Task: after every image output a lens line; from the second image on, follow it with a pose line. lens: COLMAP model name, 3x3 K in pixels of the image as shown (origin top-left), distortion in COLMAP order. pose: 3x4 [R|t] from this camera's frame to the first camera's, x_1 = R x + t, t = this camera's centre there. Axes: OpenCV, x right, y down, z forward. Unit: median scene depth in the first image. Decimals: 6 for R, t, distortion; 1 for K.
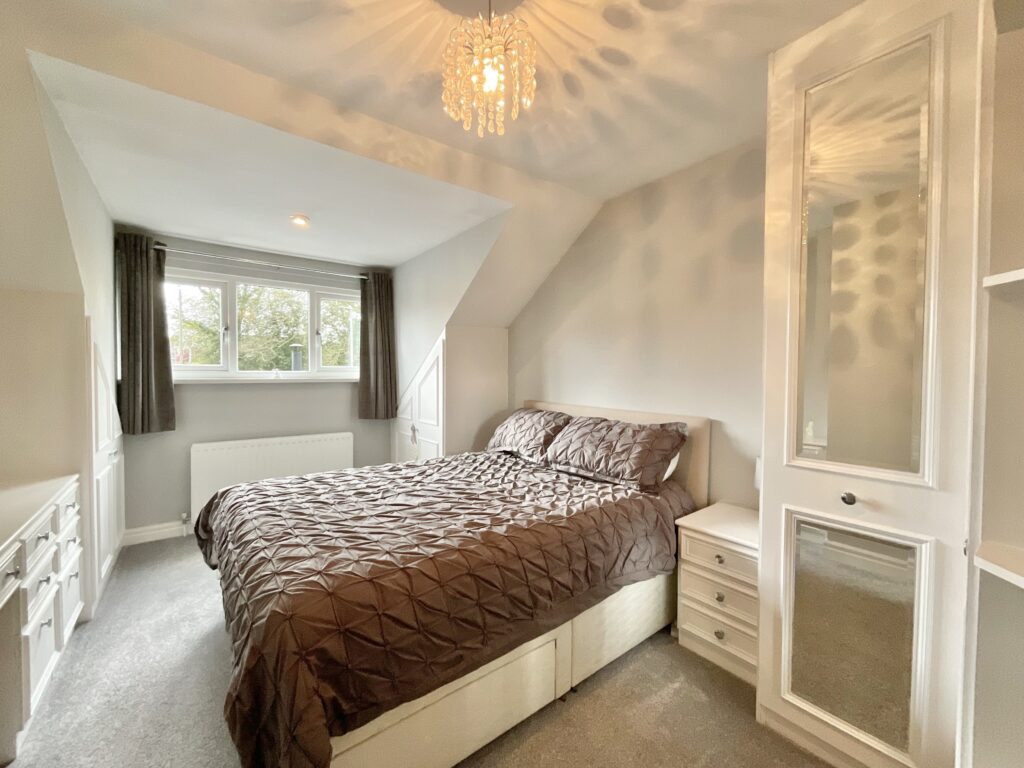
lens RADIAL K [[417.2, 0, 504.4], [0, 417.2, 385.2], [0, 0, 1]] dist [-0.004004, 0.002434]
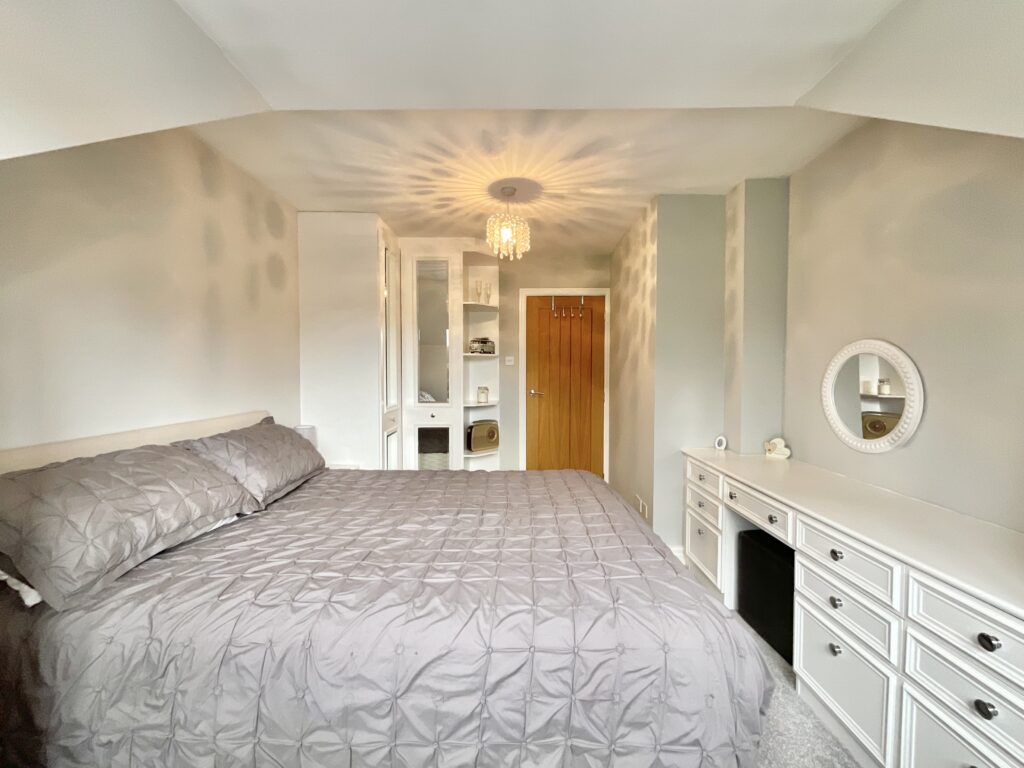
lens RADIAL K [[417.2, 0, 511.2], [0, 417.2, 386.5], [0, 0, 1]] dist [-0.004004, 0.002434]
pose [[-0.772001, -0.018903, 0.635340, -1.053414], [0.008918, 0.999137, 0.040562, -0.042951], [-0.635558, 0.036980, -0.771167, 1.988887]]
